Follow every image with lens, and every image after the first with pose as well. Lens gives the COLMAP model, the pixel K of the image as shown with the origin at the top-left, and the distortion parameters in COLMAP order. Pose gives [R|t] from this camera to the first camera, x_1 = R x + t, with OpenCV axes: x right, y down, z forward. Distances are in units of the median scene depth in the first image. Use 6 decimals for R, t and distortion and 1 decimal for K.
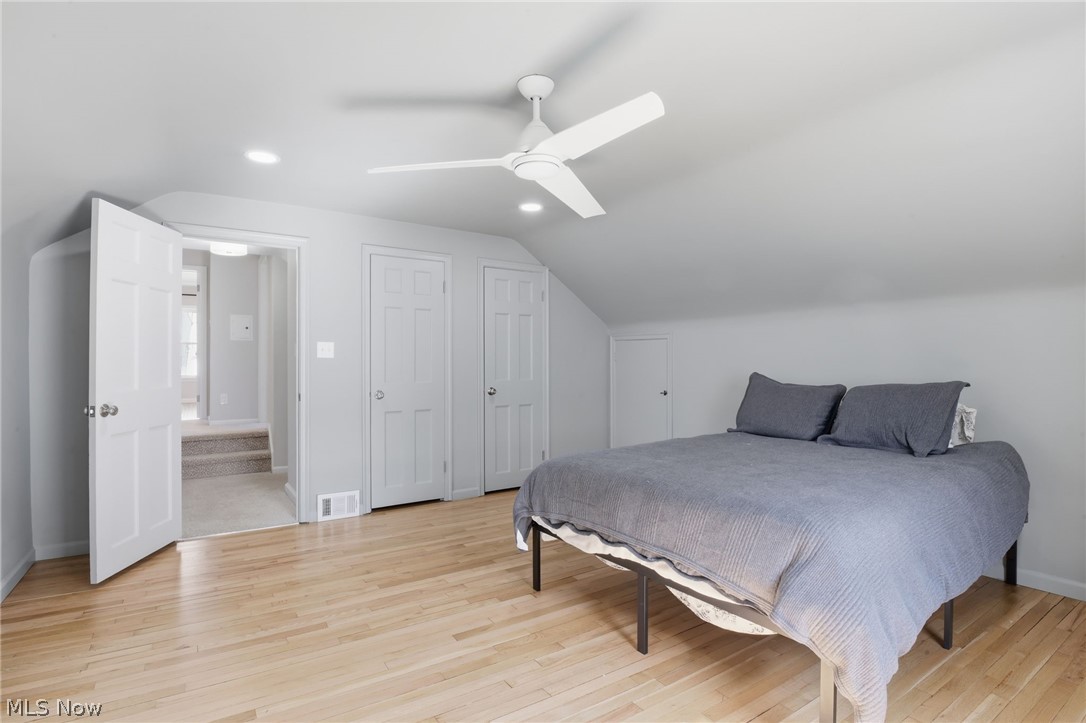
lens RADIAL K [[527.3, 0, 541.0], [0, 527.3, 364.3], [0, 0, 1]] dist [-0.026055, -0.002270]
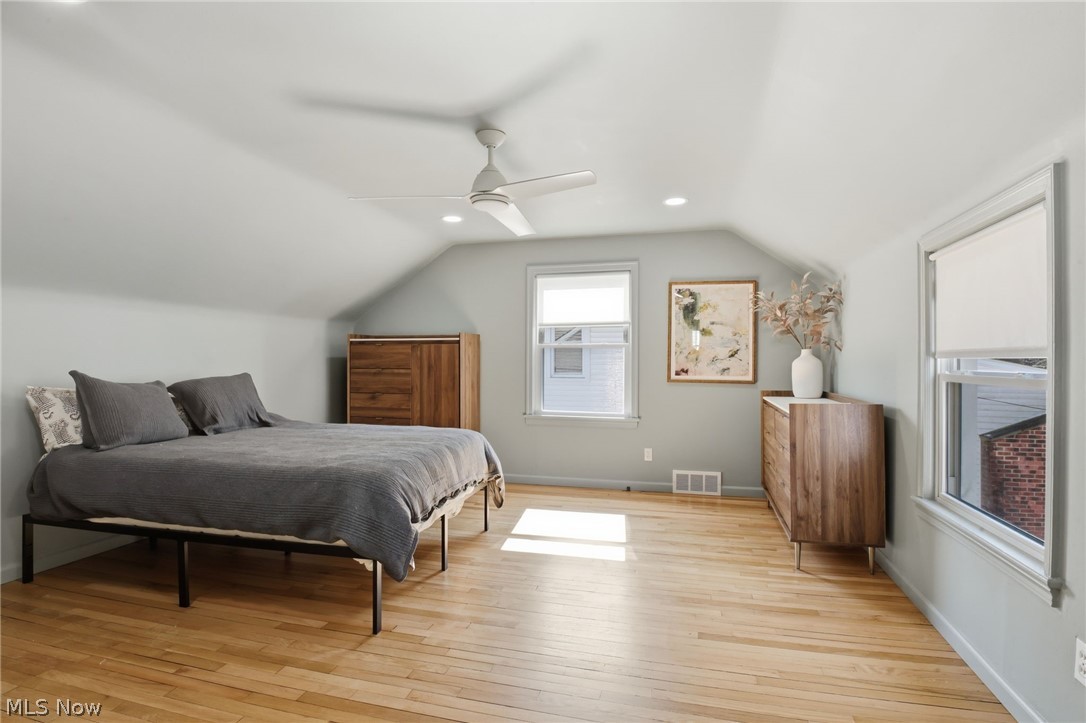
lens RADIAL K [[527.3, 0, 545.0], [0, 527.3, 362.0], [0, 0, 1]] dist [-0.026055, -0.002270]
pose [[-0.660509, 0.004087, 0.750807, -0.885002], [-0.002071, 0.999971, -0.007265, 0.010148], [-0.750815, -0.006353, -0.660482, 1.483860]]
